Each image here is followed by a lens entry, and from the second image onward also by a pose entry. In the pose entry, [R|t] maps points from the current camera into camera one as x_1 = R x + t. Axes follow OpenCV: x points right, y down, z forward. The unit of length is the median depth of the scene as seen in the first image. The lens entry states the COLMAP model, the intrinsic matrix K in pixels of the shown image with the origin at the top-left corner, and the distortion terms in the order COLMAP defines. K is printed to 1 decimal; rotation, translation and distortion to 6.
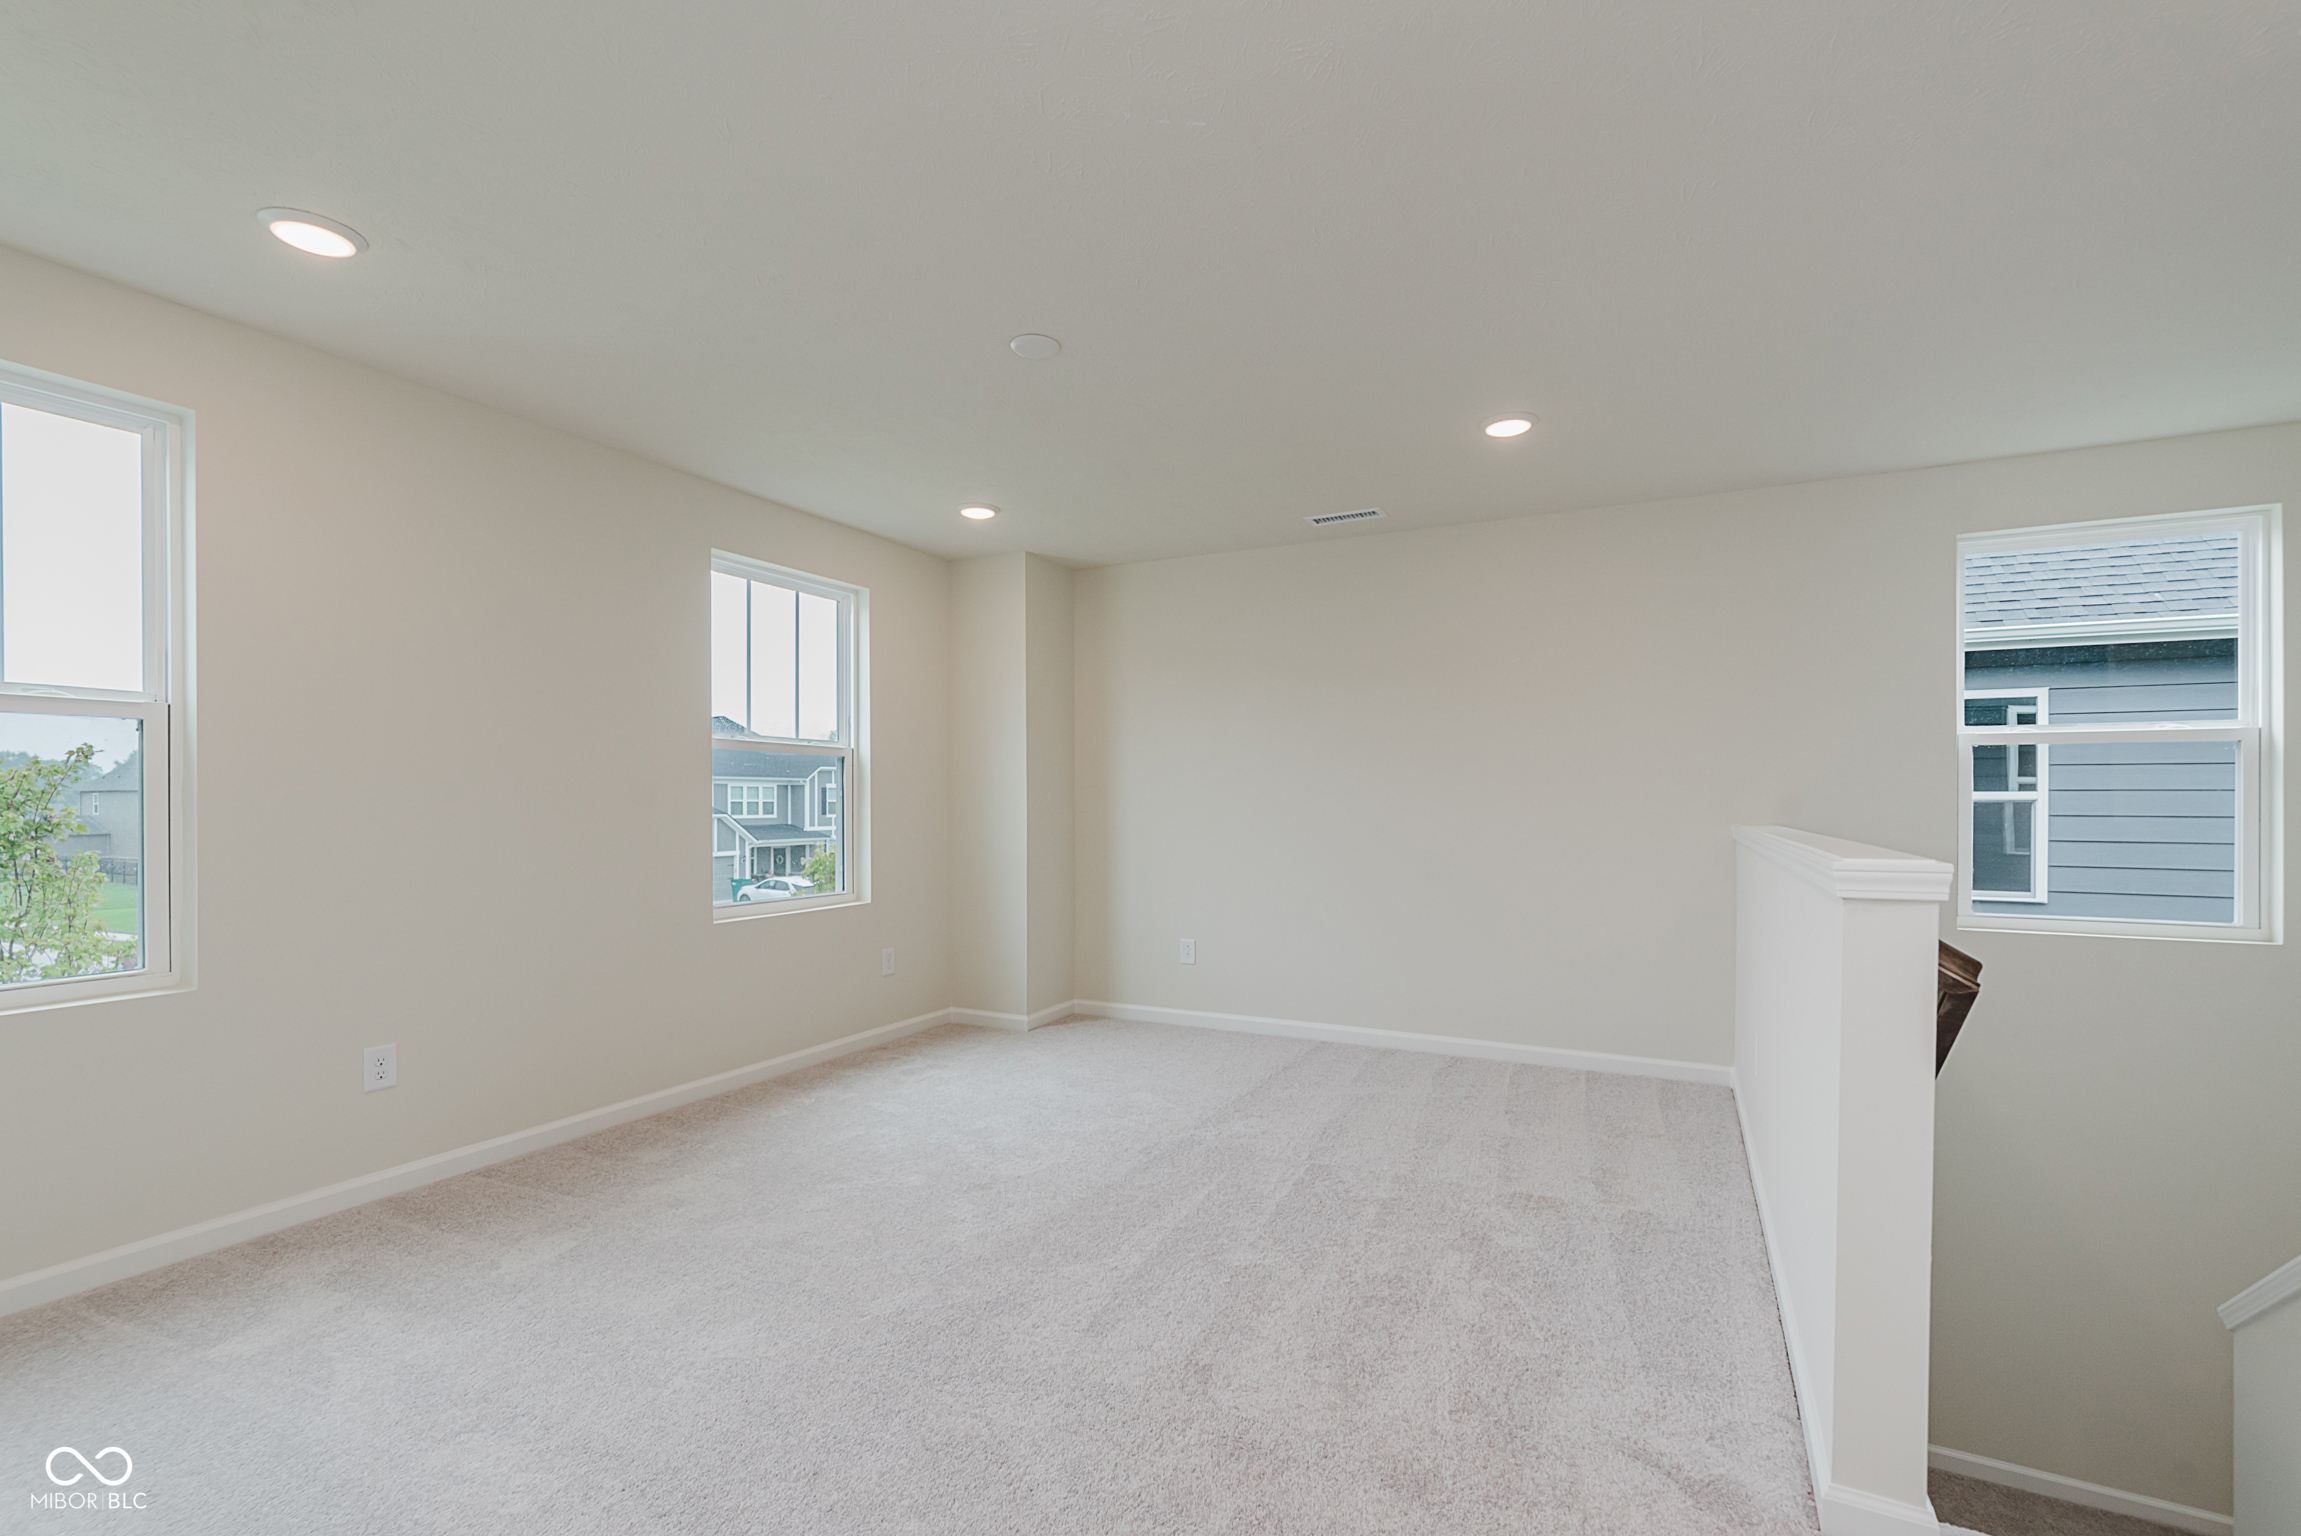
lens RADIAL K [[1003.6, 0, 1156.8], [0, 1003.6, 790.5], [0, 0, 1]] dist [0.000666, 0.000125]
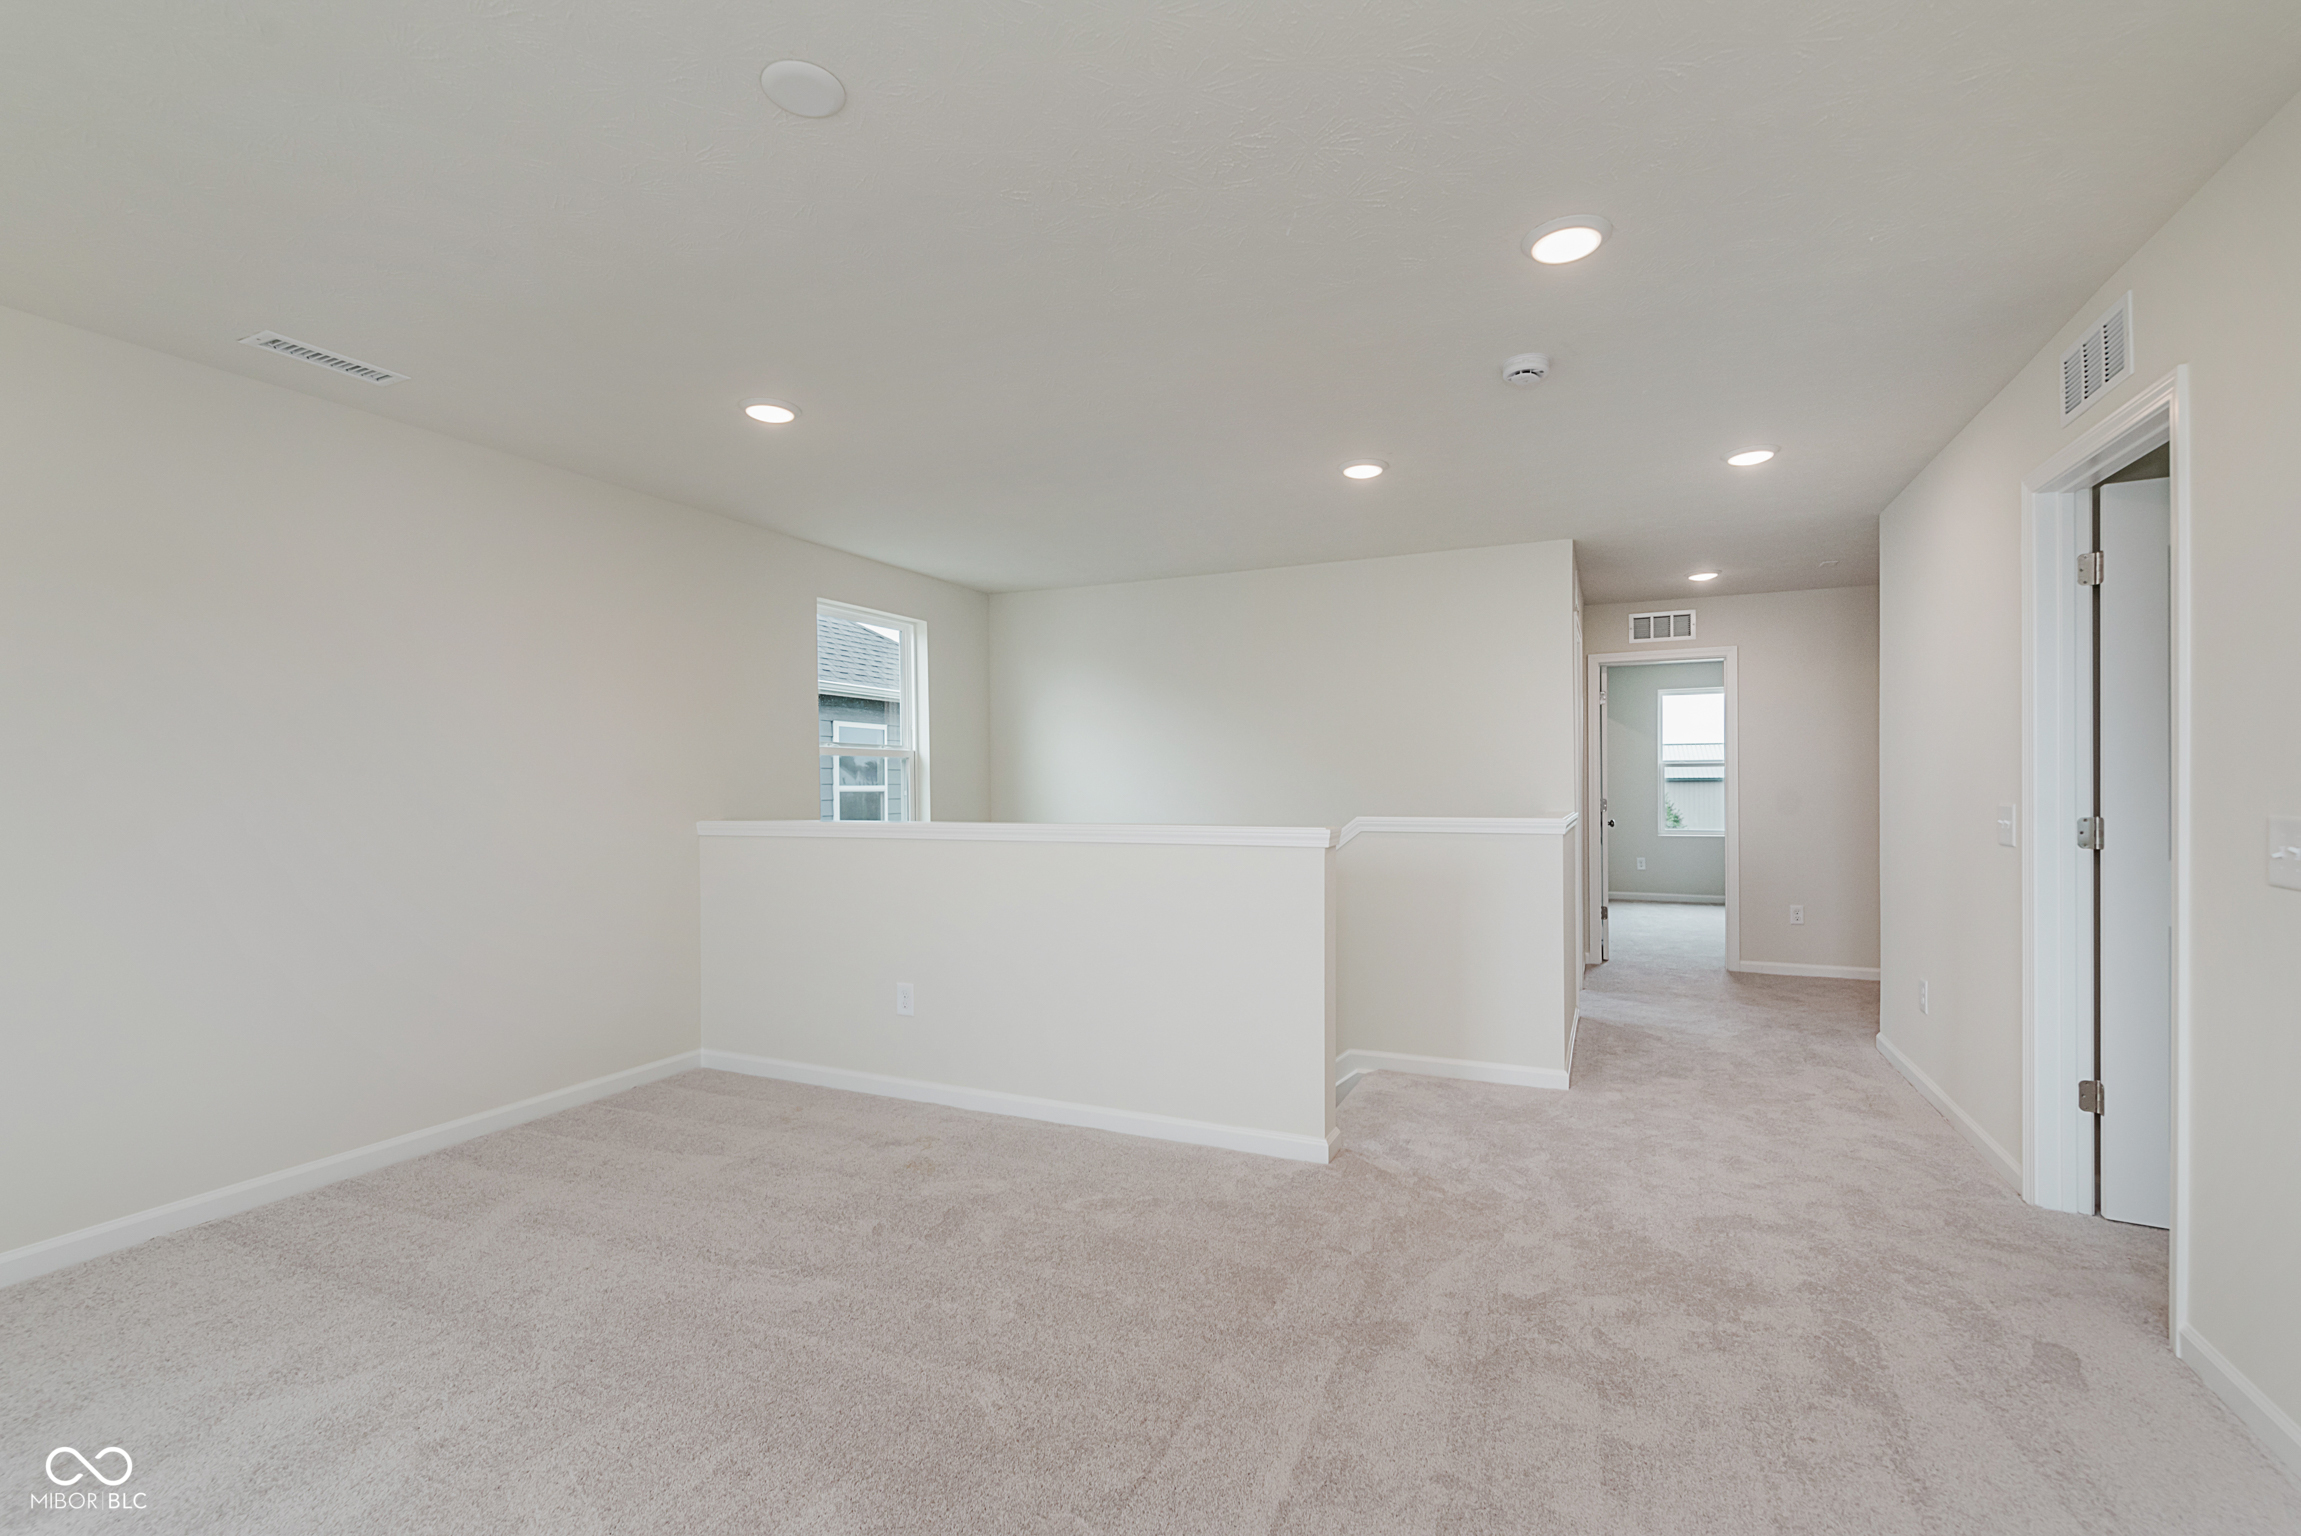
lens RADIAL K [[1003.6, 0, 1156.8], [0, 1003.6, 790.5], [0, 0, 1]] dist [0.000666, 0.000125]
pose [[-0.050659, -0.007152, 0.998690, -0.564993], [0.001961, 0.999972, 0.007261, -0.006843], [-0.998714, 0.002326, -0.050643, 0.615361]]
